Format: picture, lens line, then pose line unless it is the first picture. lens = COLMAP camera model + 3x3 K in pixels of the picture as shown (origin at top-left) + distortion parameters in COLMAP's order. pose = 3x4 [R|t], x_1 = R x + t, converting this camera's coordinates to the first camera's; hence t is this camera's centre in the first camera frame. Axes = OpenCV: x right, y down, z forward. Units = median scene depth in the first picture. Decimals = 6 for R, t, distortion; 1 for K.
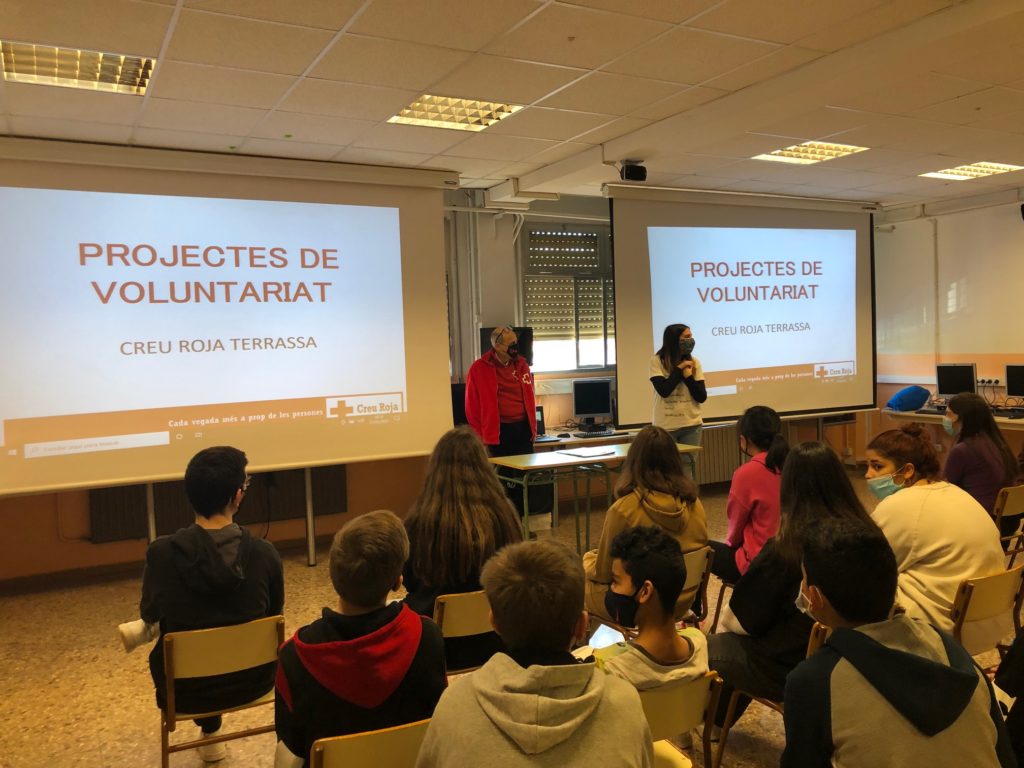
lens RADIAL K [[909.1, 0, 512.0], [0, 909.1, 384.0], [0, 0, 1]] dist [0.128179, 0.001598]
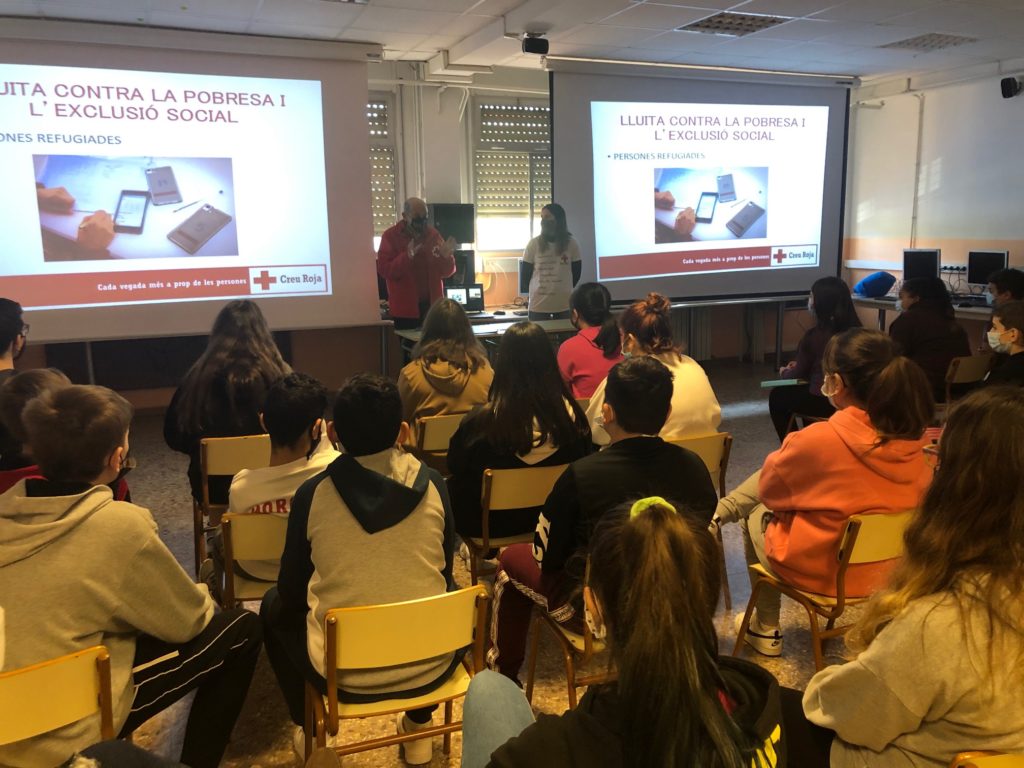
lens RADIAL K [[932.1, 0, 512.0], [0, 932.1, 384.0], [0, 0, 1]] dist [0.011903, 0.143465]
pose [[0.992586, 0.037344, -0.115664, 0.191093], [-0.022857, 0.992003, 0.124130, 0.006351], [0.119375, -0.120566, 0.985502, -0.033913]]
